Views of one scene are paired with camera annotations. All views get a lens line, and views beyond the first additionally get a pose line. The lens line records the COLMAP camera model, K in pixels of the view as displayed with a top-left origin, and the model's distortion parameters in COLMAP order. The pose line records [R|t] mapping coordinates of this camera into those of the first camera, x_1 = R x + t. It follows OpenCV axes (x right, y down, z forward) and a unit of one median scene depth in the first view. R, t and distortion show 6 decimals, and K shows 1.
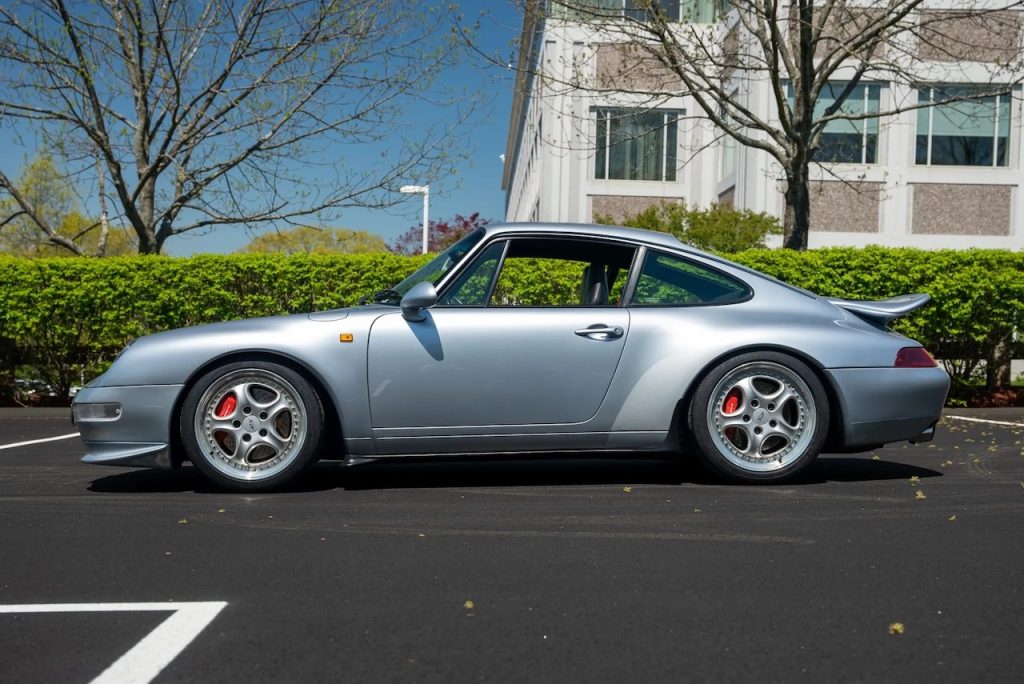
lens RADIAL K [[1504.1, 0, 512.0], [0, 1504.1, 342.0], [0, 0, 1]] dist [0.039062, 0.585423]
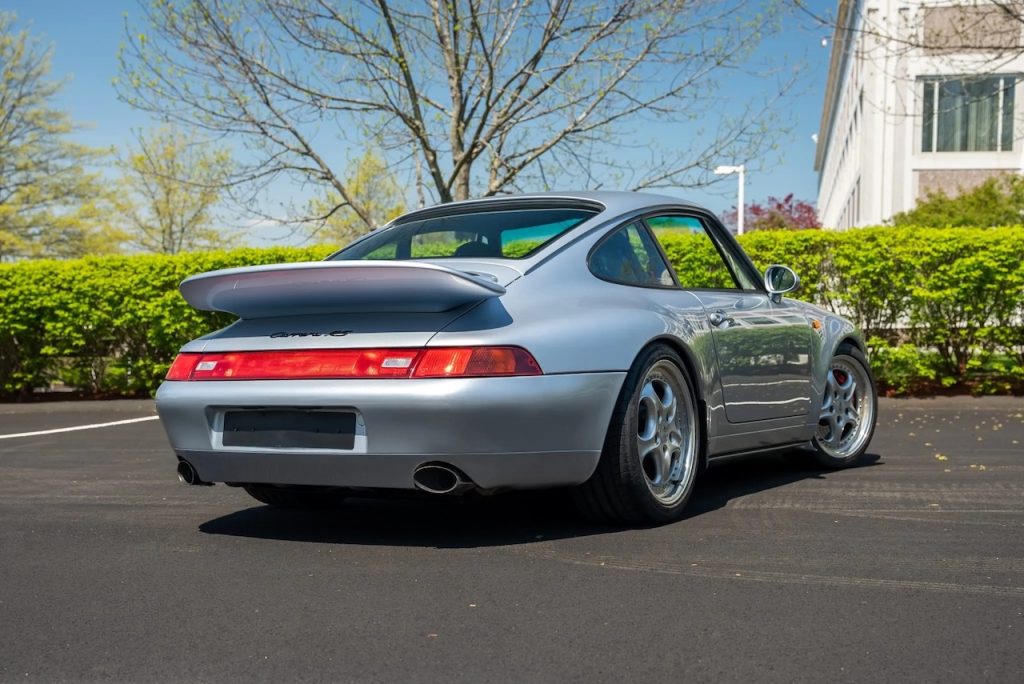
lens RADIAL K [[1462.5, 0, 510.6], [0, 1462.5, 365.2], [0, 0, 1]] dist [0.003717, 0.455961]
pose [[0.978346, -0.005834, -0.206896, -0.016438], [0.011217, 0.999628, 0.024856, -0.000760], [0.206674, -0.026638, 0.978047, 0.085668]]
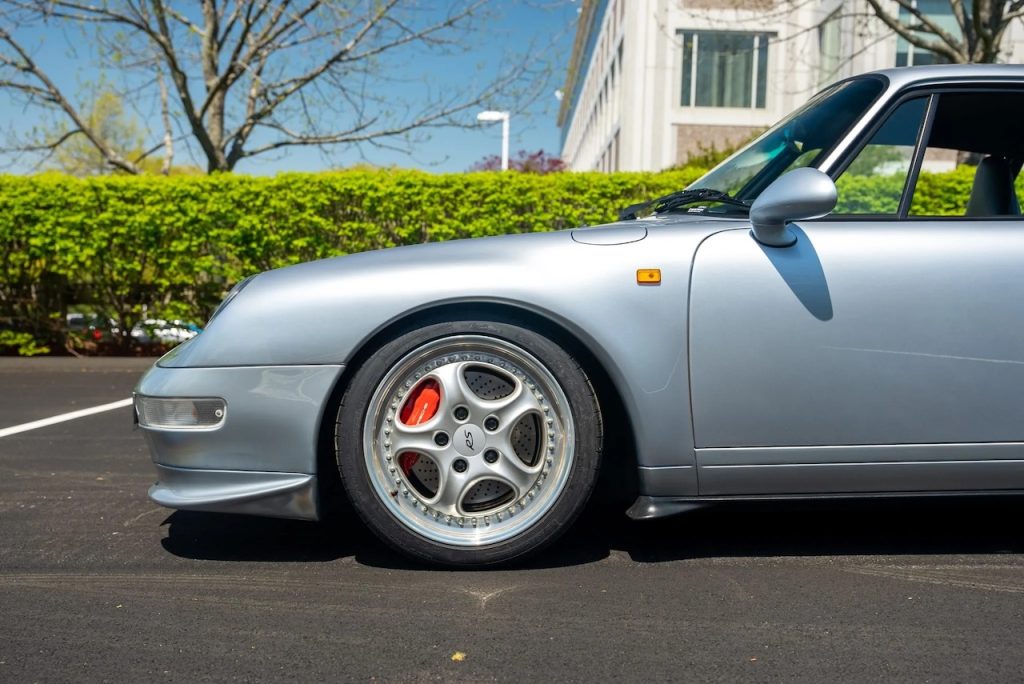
lens RADIAL K [[1415.3, 0, 512.0], [0, 1415.3, 362.4], [0, 0, 1]] dist [0.020279, 0.392885]
pose [[0.999714, 0.004382, -0.023527, -0.065347], [-0.002987, 0.998252, 0.059018, -0.000888], [0.023744, -0.058931, 0.997980, 0.226411]]
